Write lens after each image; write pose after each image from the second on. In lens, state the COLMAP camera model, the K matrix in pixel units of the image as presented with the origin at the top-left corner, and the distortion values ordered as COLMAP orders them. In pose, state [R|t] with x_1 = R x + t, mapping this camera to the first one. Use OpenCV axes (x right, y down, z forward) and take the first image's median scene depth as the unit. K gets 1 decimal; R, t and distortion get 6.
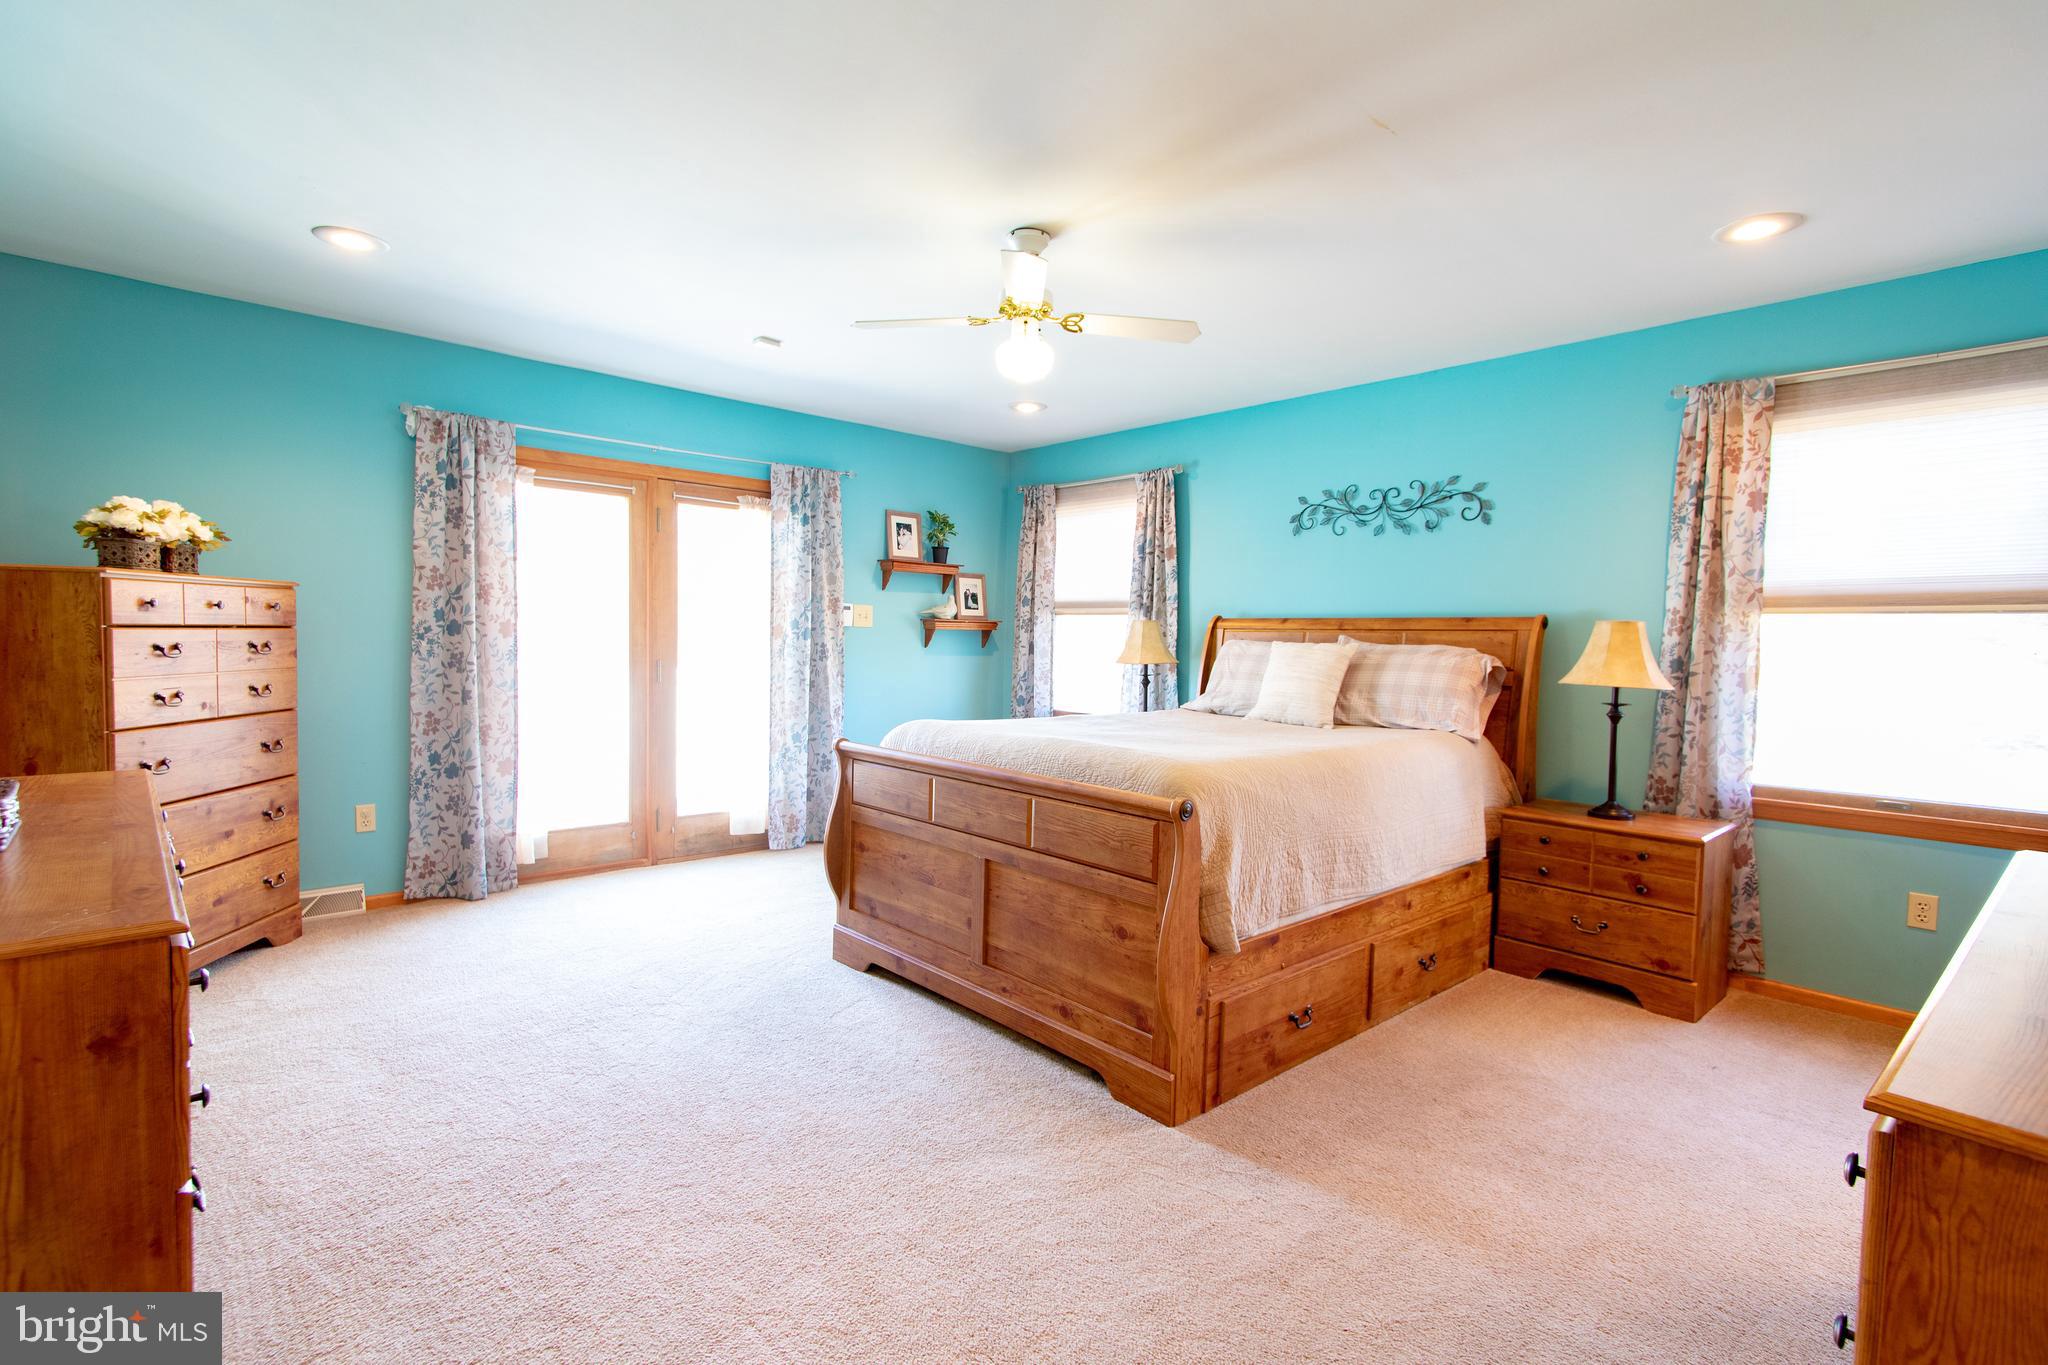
lens RADIAL K [[960.9, 0, 1011.1], [0, 960.9, 687.2], [0, 0, 1]] dist [0.018045, -0.005998]
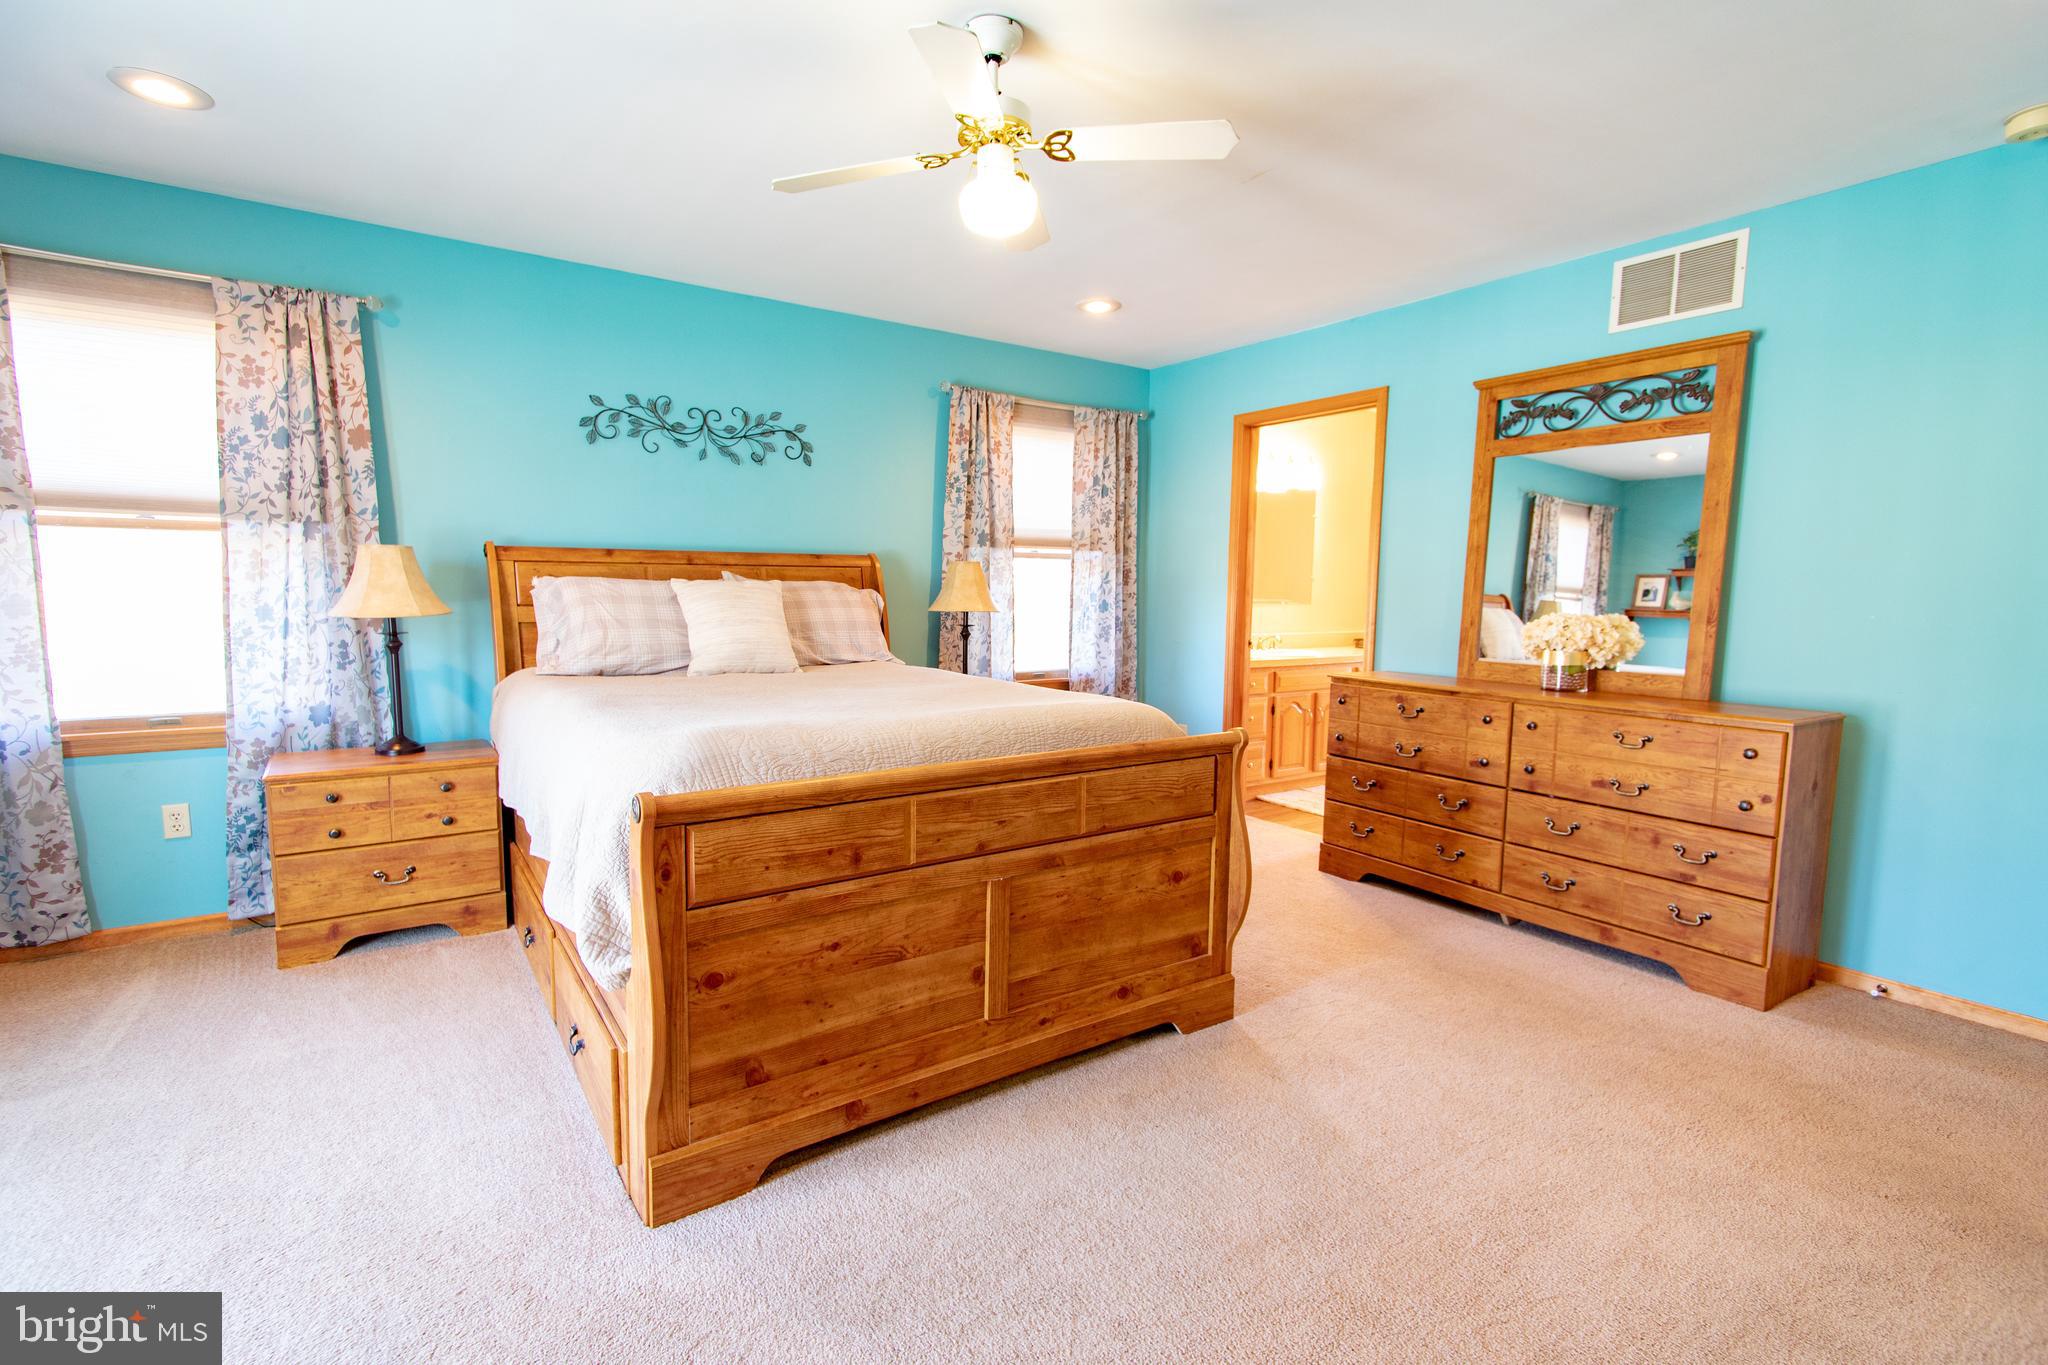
lens RADIAL K [[960.9, 0, 1011.1], [0, 960.9, 687.2], [0, 0, 1]] dist [0.018045, -0.005998]
pose [[0.121626, -0.125492, 0.984611, -0.531205], [0.044110, 0.991679, 0.120944, -0.043969], [-0.991595, 0.028721, 0.126150, 0.629841]]
